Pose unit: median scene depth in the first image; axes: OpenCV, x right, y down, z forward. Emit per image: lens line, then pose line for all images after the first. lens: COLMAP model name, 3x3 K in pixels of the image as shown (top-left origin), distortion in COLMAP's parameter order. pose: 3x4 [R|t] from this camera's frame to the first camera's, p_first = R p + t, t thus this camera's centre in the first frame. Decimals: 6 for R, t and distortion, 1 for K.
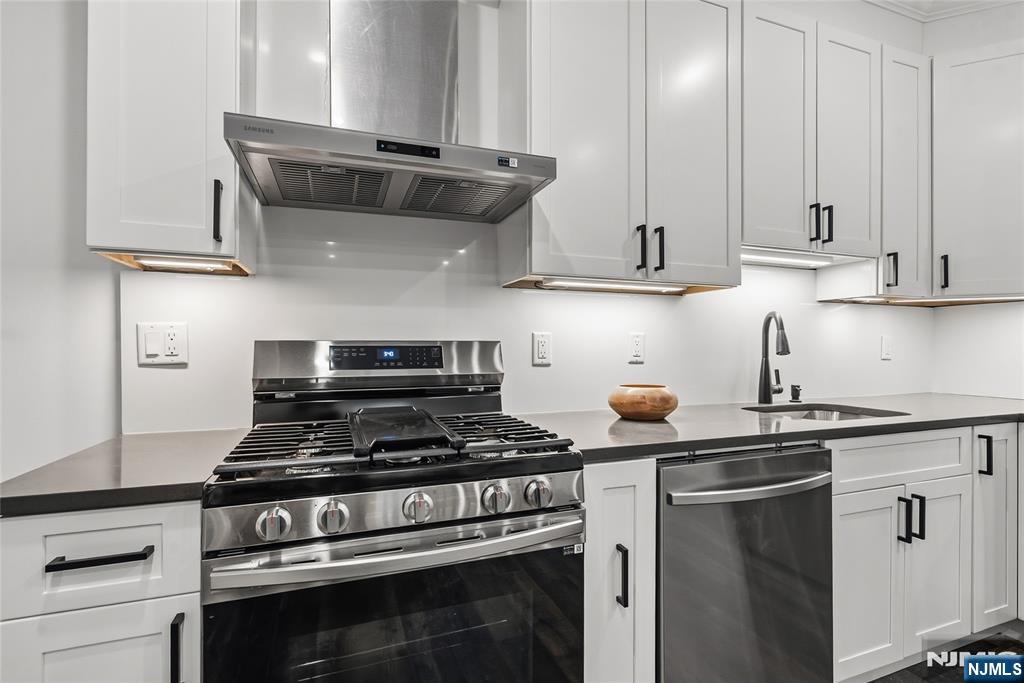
lens RADIAL K [[478.1, 0, 512.0], [0, 478.1, 341.5], [0, 0, 1]] dist [-0.002282, -0.000064]
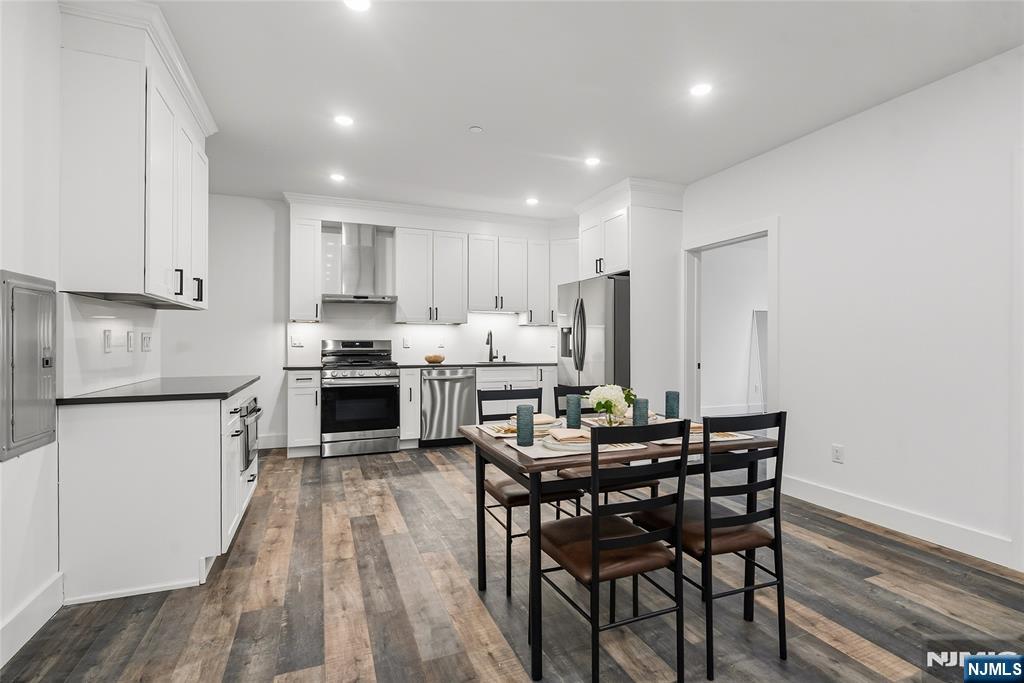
lens RADIAL K [[478.1, 0, 512.0], [0, 478.1, 341.5], [0, 0, 1]] dist [-0.002282, -0.000064]
pose [[0.999688, 0.001254, 0.024945, 0.805263], [-0.001370, 0.999988, 0.004630, -0.008709], [-0.024939, -0.004663, 0.999678, -2.591140]]
